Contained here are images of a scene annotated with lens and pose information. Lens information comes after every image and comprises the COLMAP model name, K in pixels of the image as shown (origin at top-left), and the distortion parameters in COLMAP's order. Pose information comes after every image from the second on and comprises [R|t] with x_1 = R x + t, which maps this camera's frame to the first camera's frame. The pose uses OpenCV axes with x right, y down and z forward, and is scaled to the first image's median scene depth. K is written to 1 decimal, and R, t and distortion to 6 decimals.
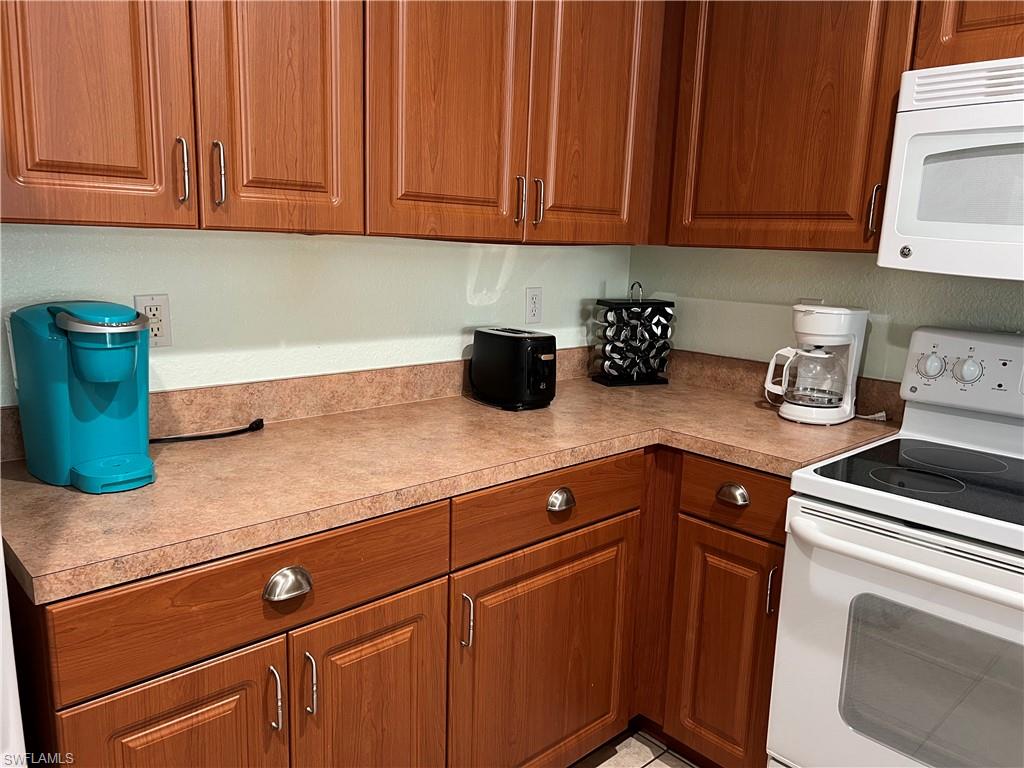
lens RADIAL K [[760.7, 0, 514.5], [0, 760.7, 383.6], [0, 0, 1]] dist [0.064655, -0.073492]
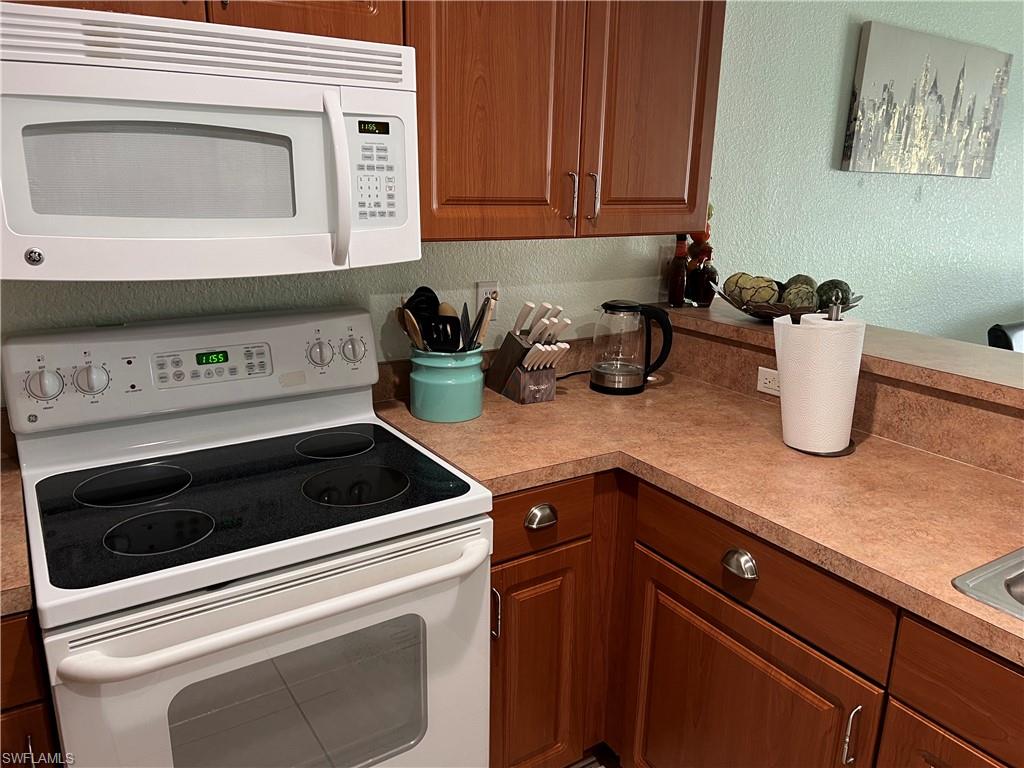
lens RADIAL K [[760.7, 0, 515.6], [0, 760.7, 390.4], [0, 0, 1]] dist [0.064655, -0.073492]
pose [[0.167969, -0.300255, 0.938953, -0.128513], [0.168195, 0.947249, 0.272820, -0.151066], [-0.971338, 0.112102, 0.209610, 0.352479]]
